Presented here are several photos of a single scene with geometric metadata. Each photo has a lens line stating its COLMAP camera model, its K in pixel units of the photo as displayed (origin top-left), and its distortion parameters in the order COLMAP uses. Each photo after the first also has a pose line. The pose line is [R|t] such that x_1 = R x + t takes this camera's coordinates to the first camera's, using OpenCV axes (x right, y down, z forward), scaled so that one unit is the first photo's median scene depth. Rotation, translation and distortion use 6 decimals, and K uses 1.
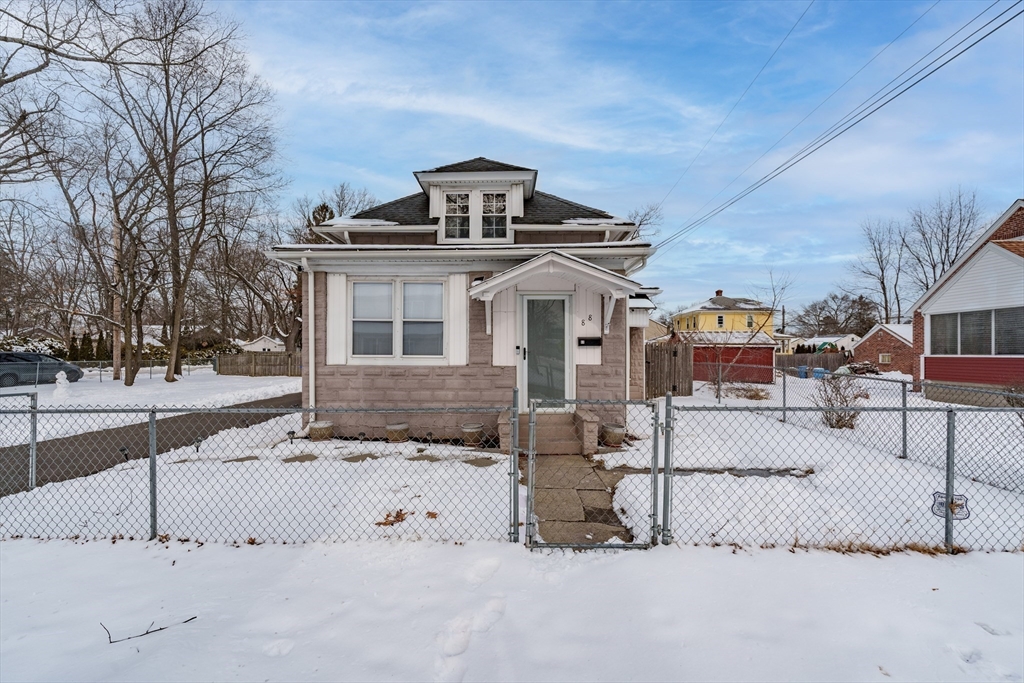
lens RADIAL K [[423.5, 0, 511.5], [0, 423.5, 352.7], [0, 0, 1]] dist [0.001503, 0.000030]
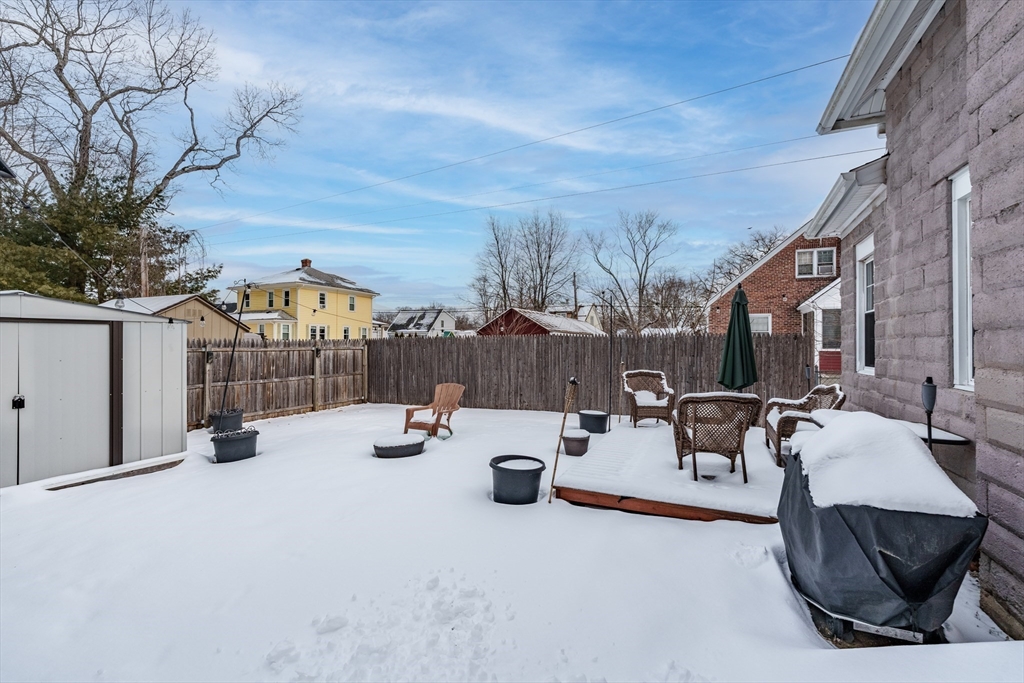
lens RADIAL K [[443.2, 0, 505.8], [0, 443.2, 340.0], [0, 0, 1]] dist [-0.002651, -0.000467]
pose [[0.436646, 0.002377, 0.899630, -0.450727], [-0.001220, 0.999997, -0.002050, -0.025234], [-0.899632, -0.000202, 0.436648, 2.567250]]
